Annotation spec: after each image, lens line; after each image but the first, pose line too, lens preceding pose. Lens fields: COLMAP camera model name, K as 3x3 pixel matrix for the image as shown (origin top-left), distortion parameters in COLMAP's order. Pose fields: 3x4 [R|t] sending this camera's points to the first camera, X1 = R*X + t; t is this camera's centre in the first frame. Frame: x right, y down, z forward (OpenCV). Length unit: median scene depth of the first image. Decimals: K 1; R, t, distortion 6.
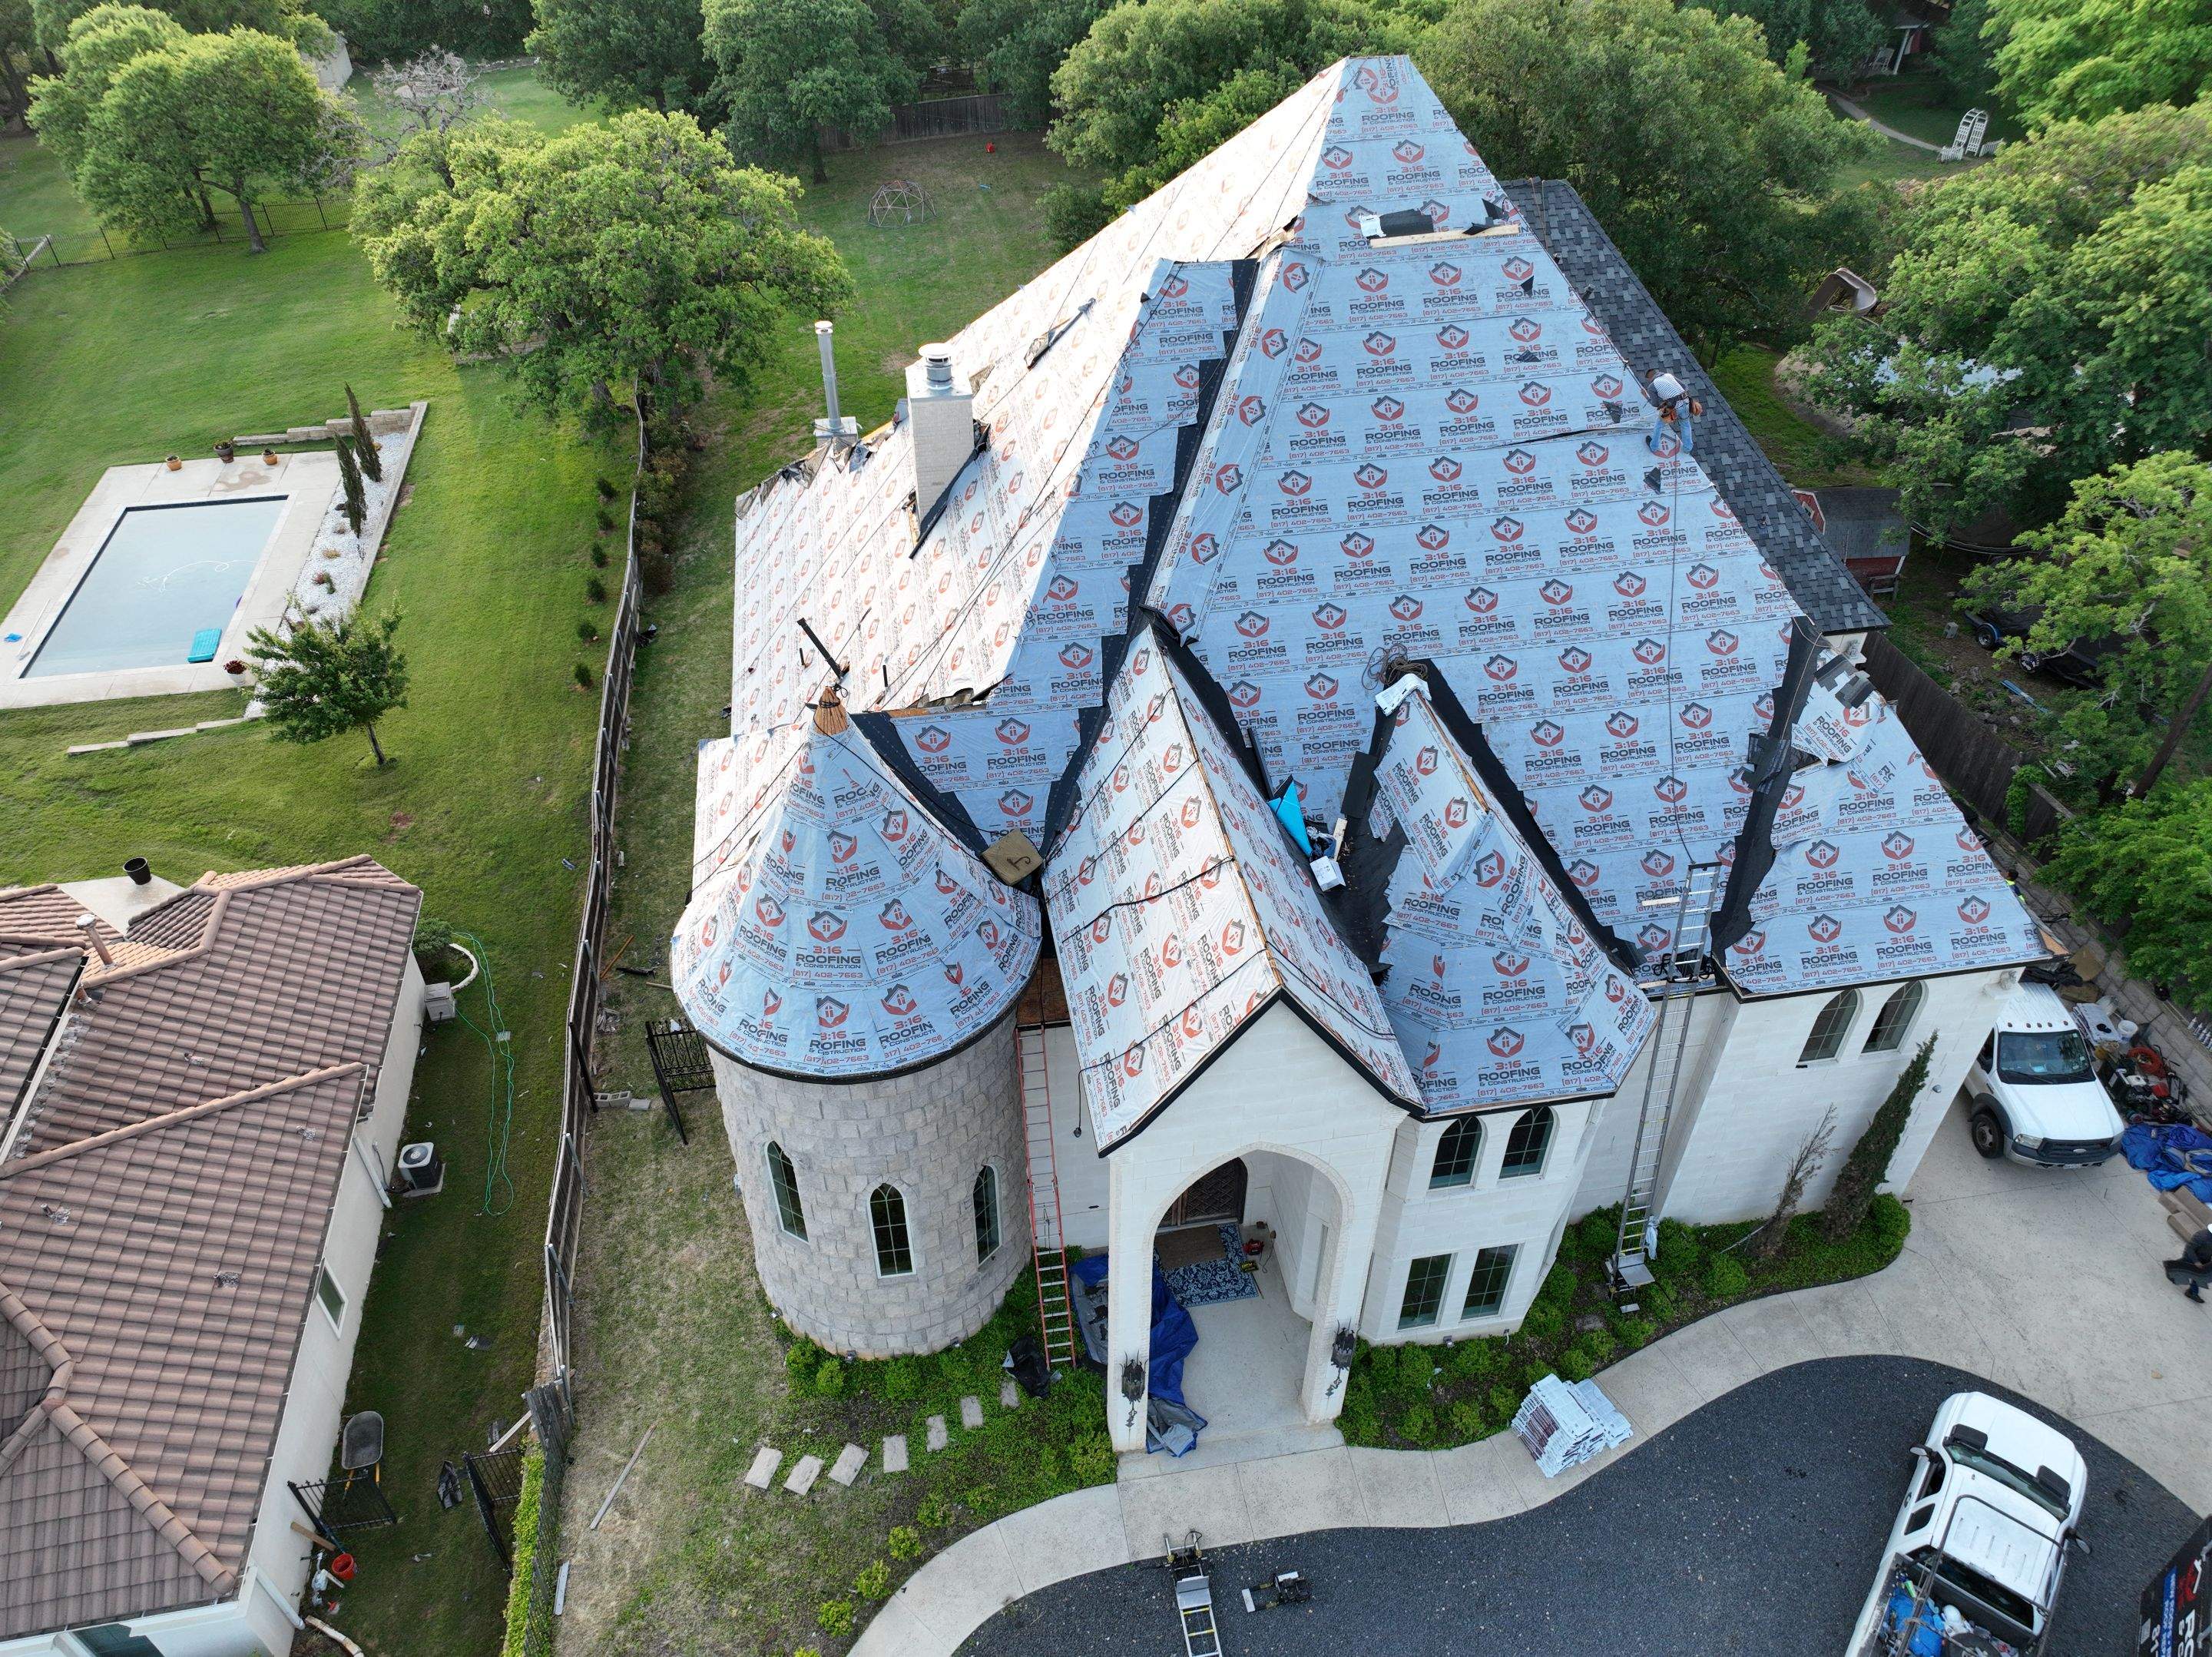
lens RADIAL K [[1552.6, 0, 1100.9], [0, 1552.6, 817.7], [0, 0, 1]] dist [0.003637, 0.014268]
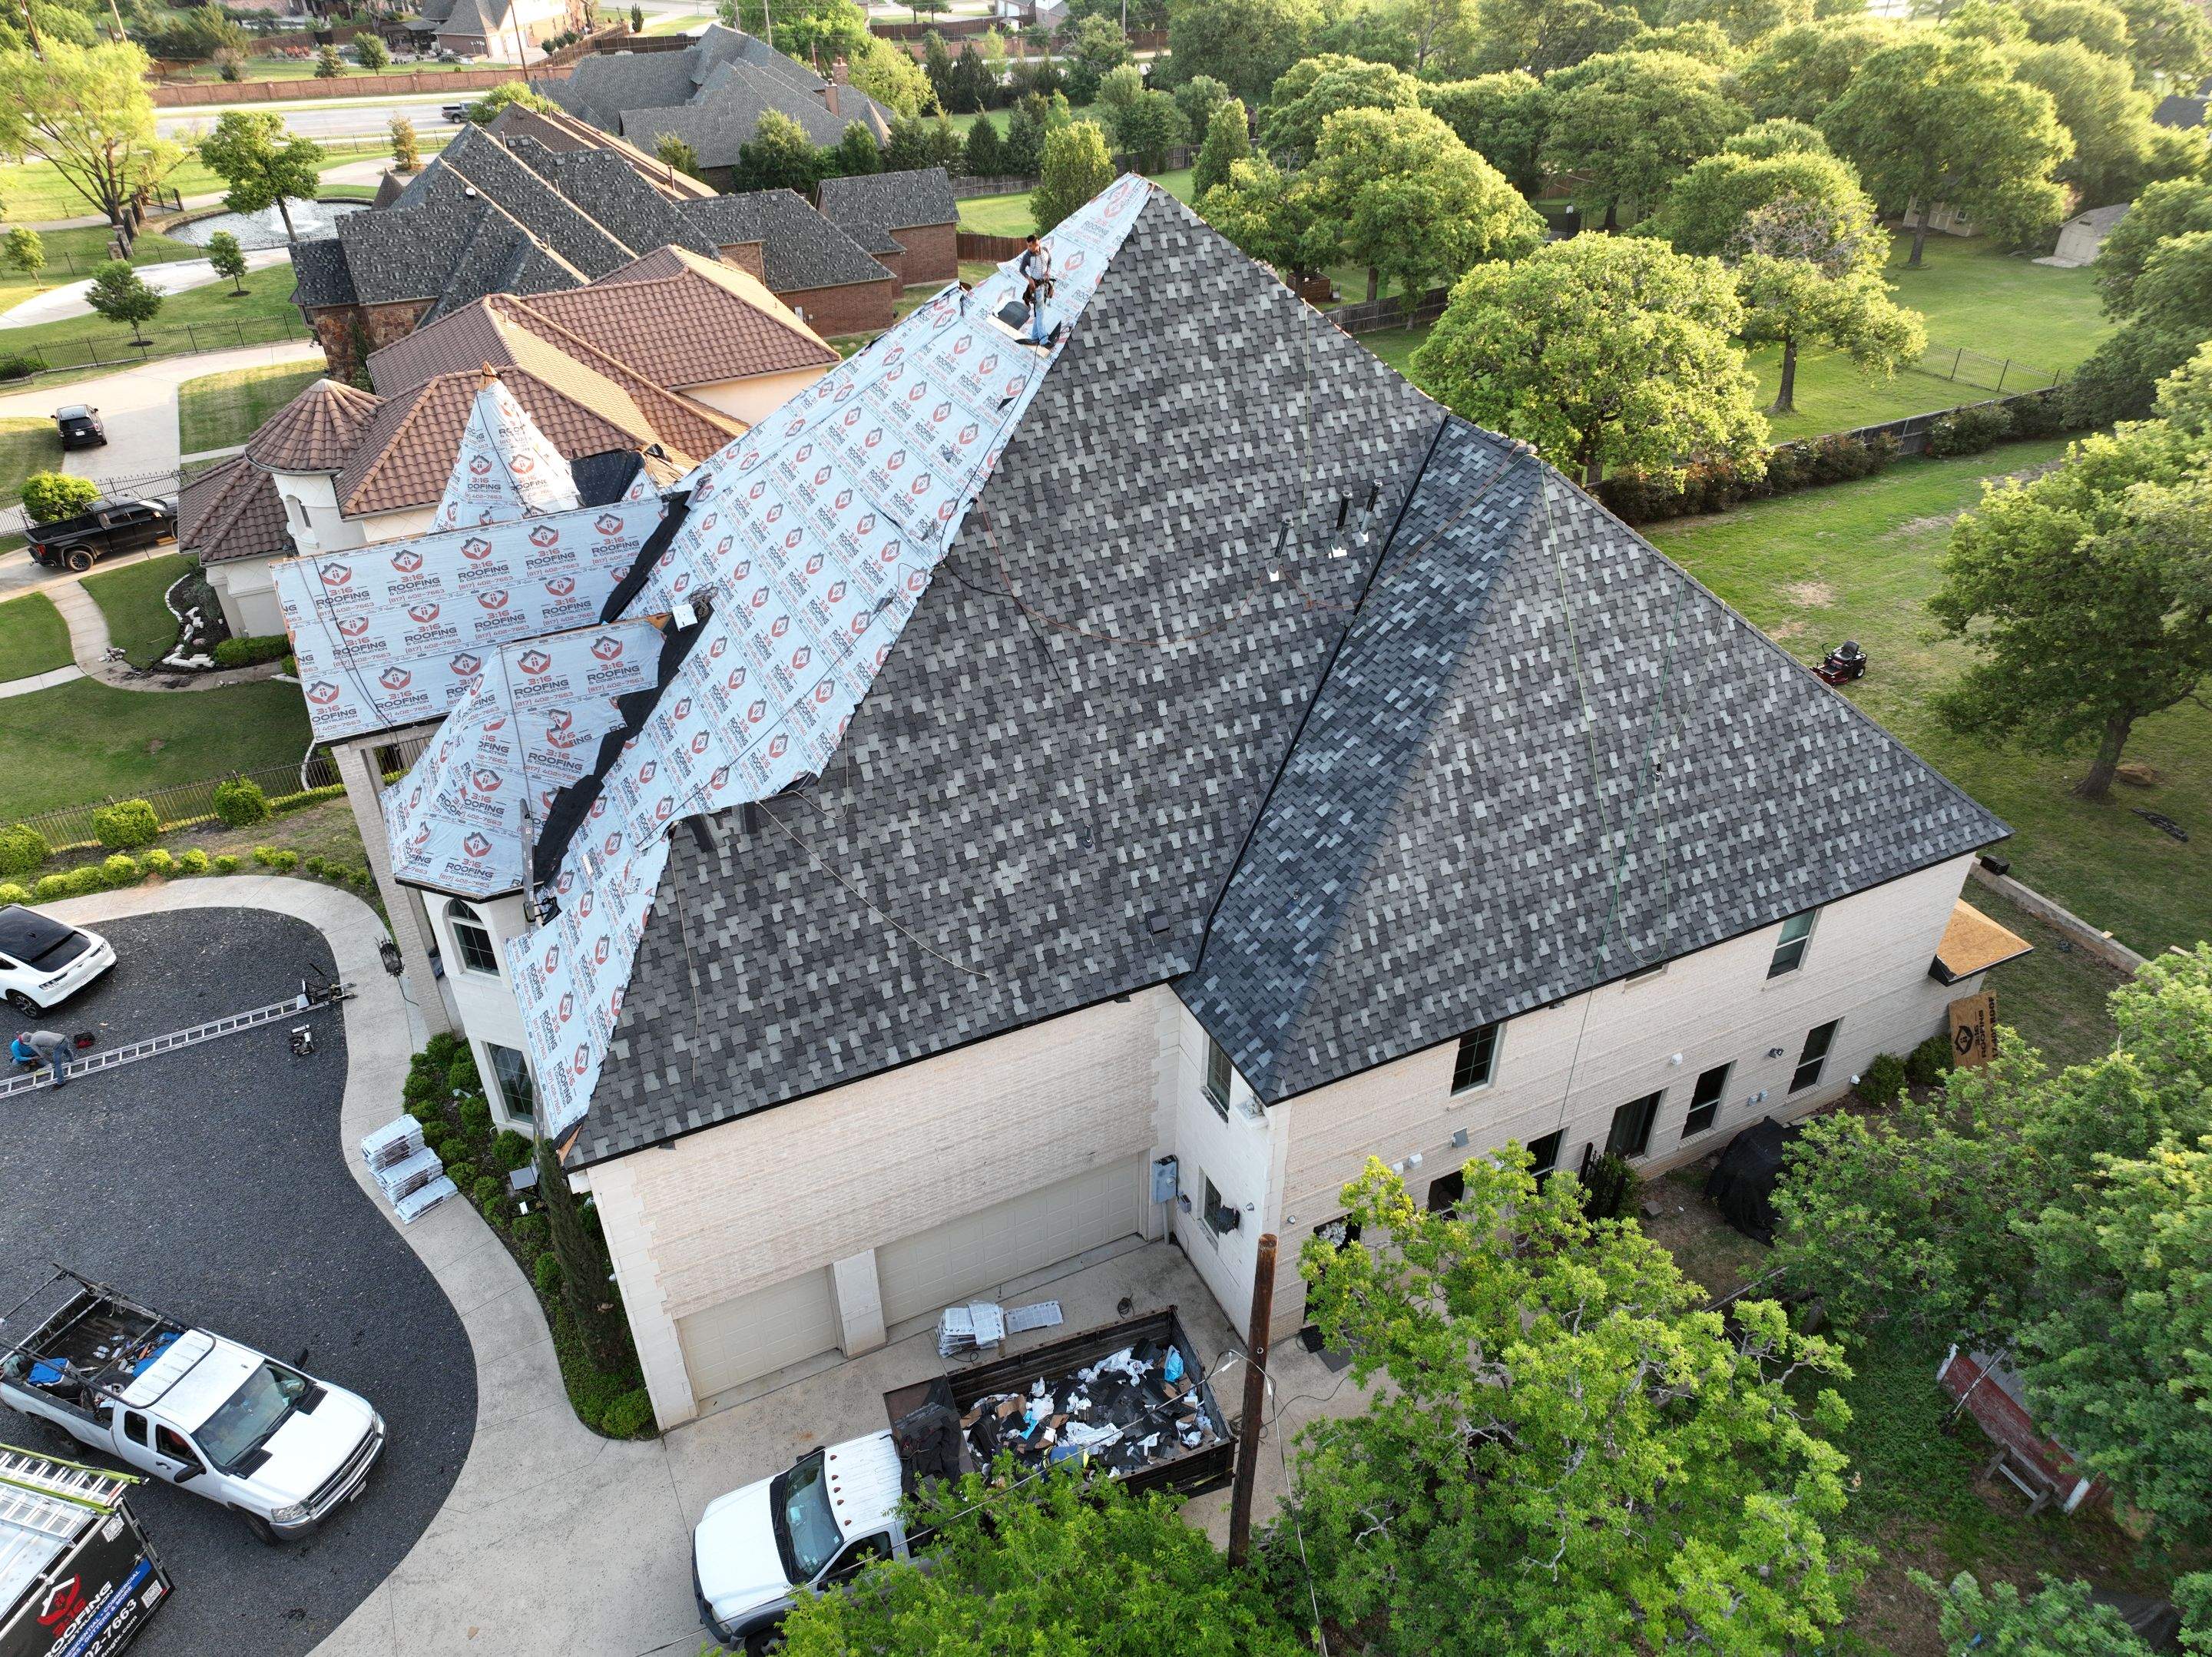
lens RADIAL K [[1552.6, 0, 1105.2], [0, 1552.6, 822.5], [0, 0, 1]] dist [0.003637, 0.014268]
pose [[0.277916, 0.546581, -0.789944, 1.254944], [-0.614109, 0.733442, 0.291432, -0.488014], [0.738670, 0.404119, 0.539496, 0.647493]]
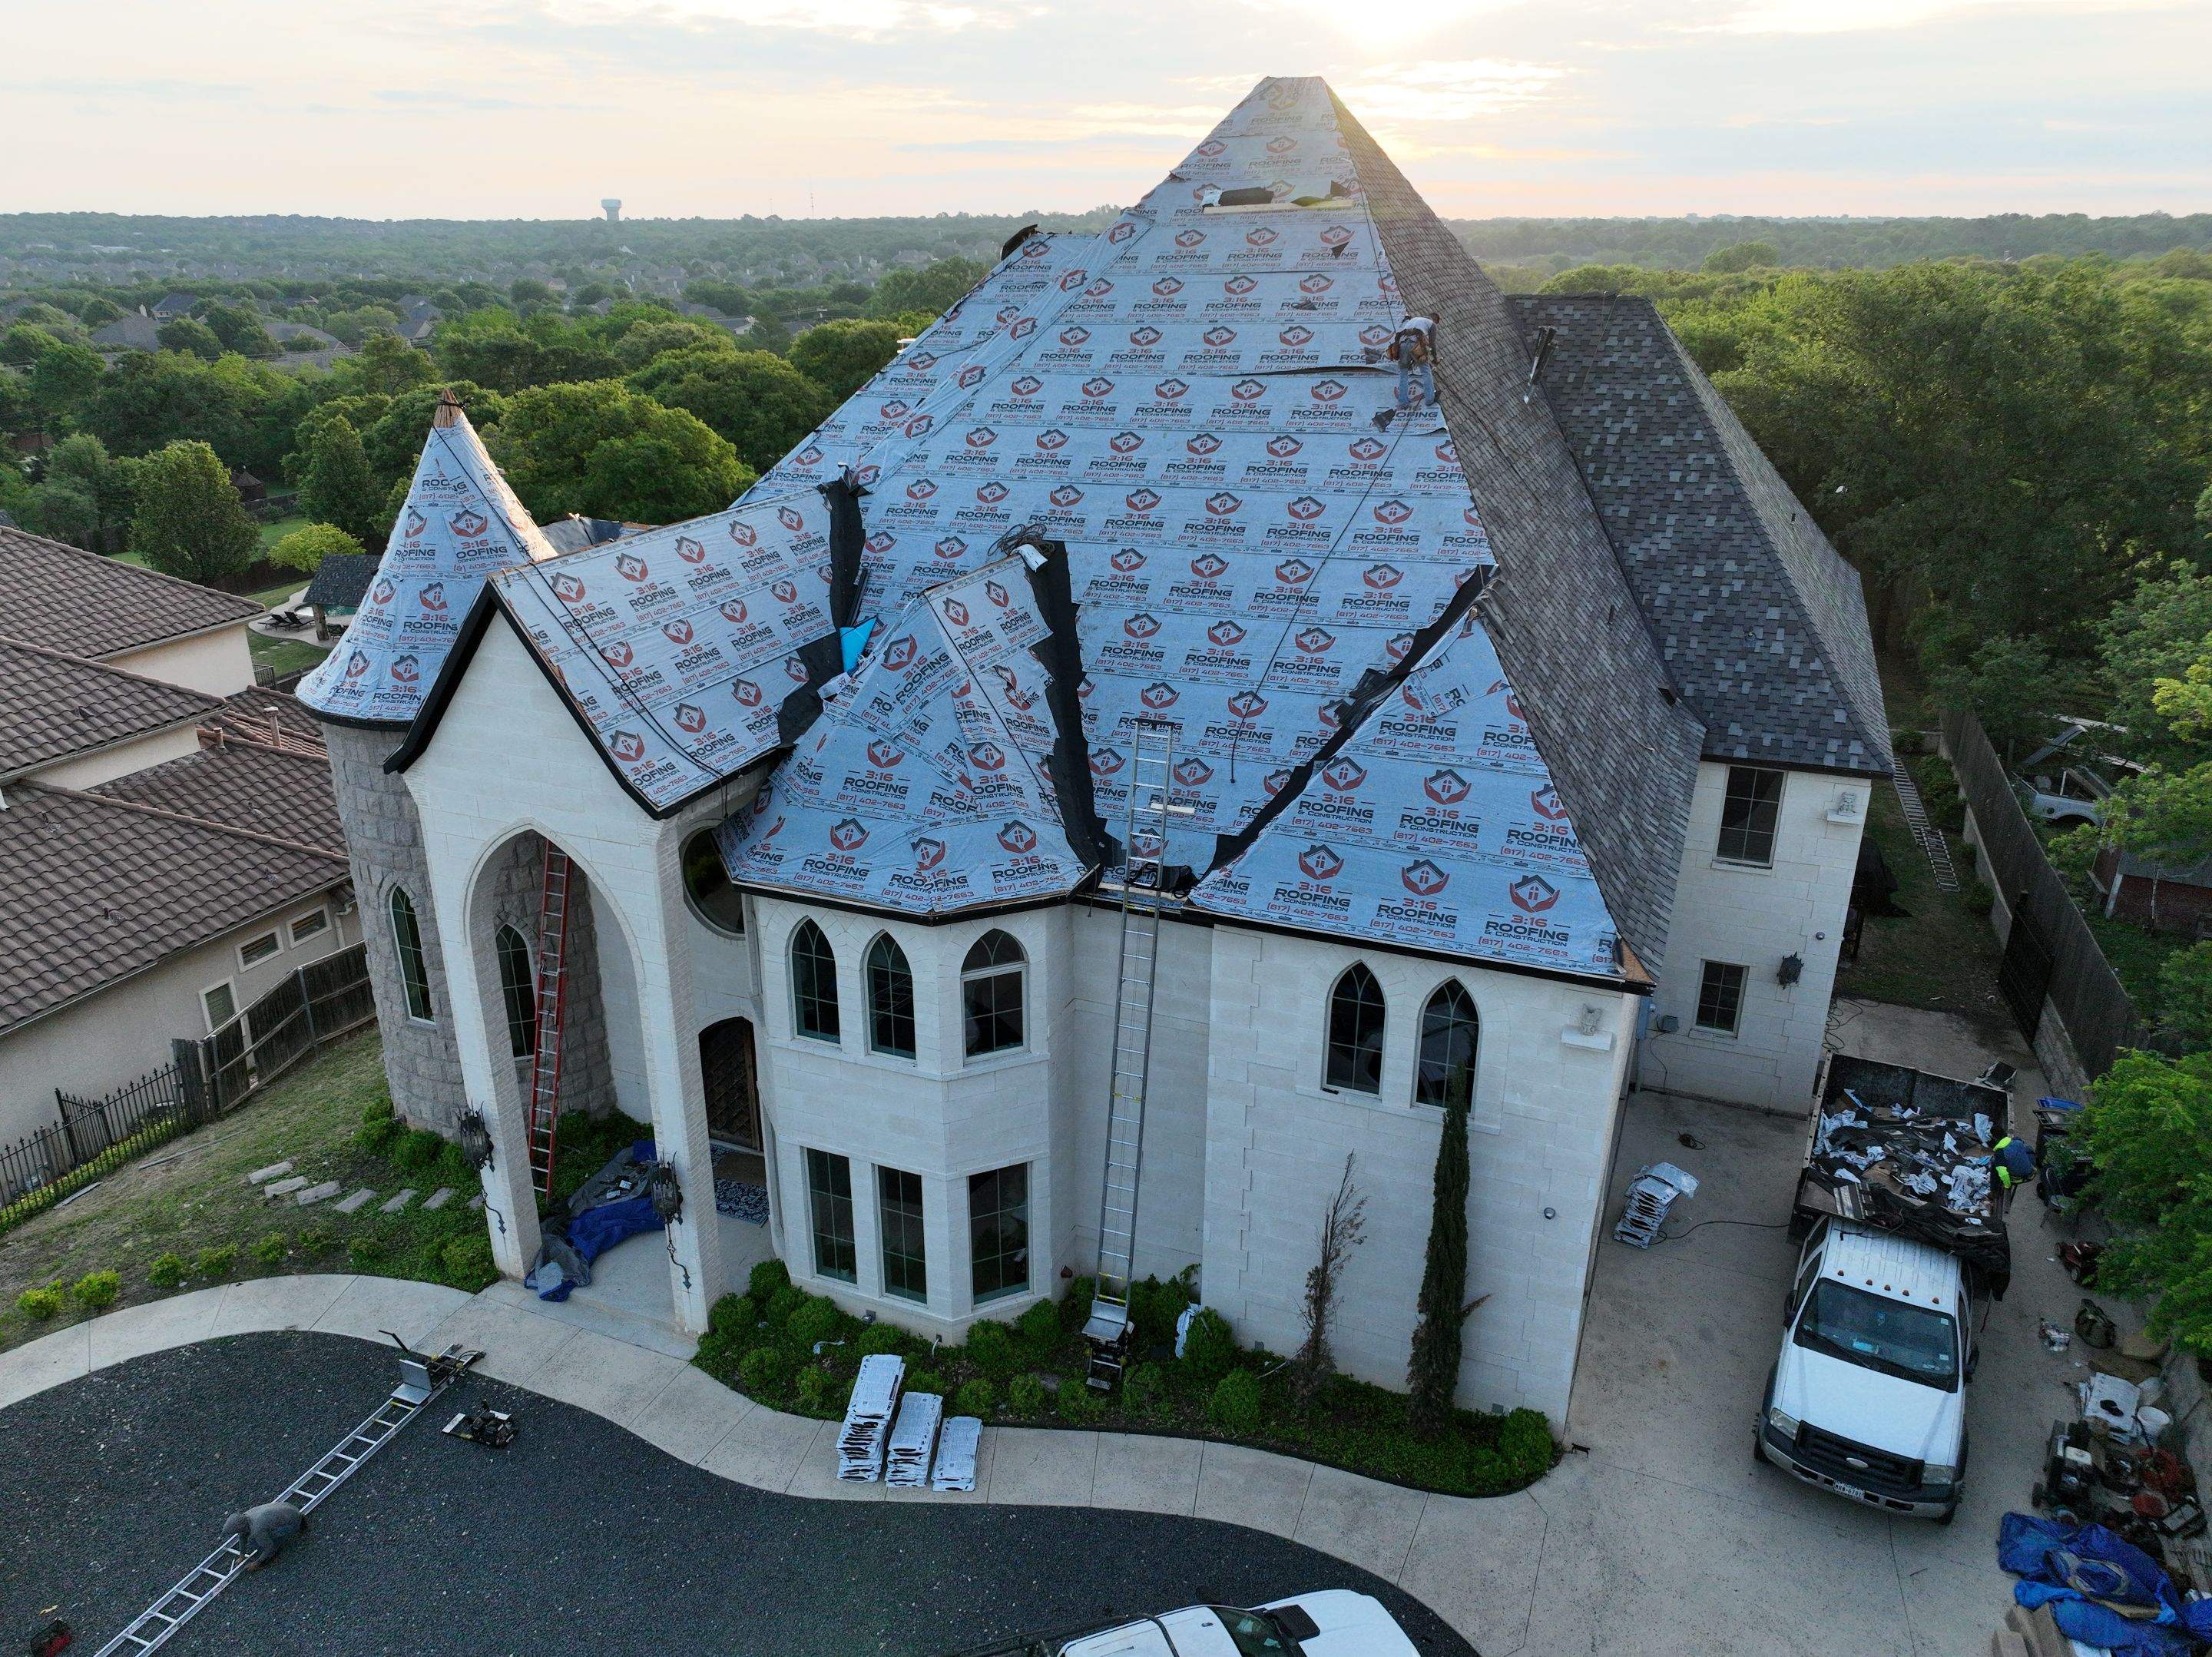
lens RADIAL K [[1552.6, 0, 1108.4], [0, 1552.6, 819.9], [0, 0, 1]] dist [0.003637, 0.014268]
pose [[0.847422, 0.189291, -0.496030, 0.719961], [-0.338025, 0.912816, -0.229143, 0.253164], [0.409409, 0.361852, 0.837525, 0.279637]]
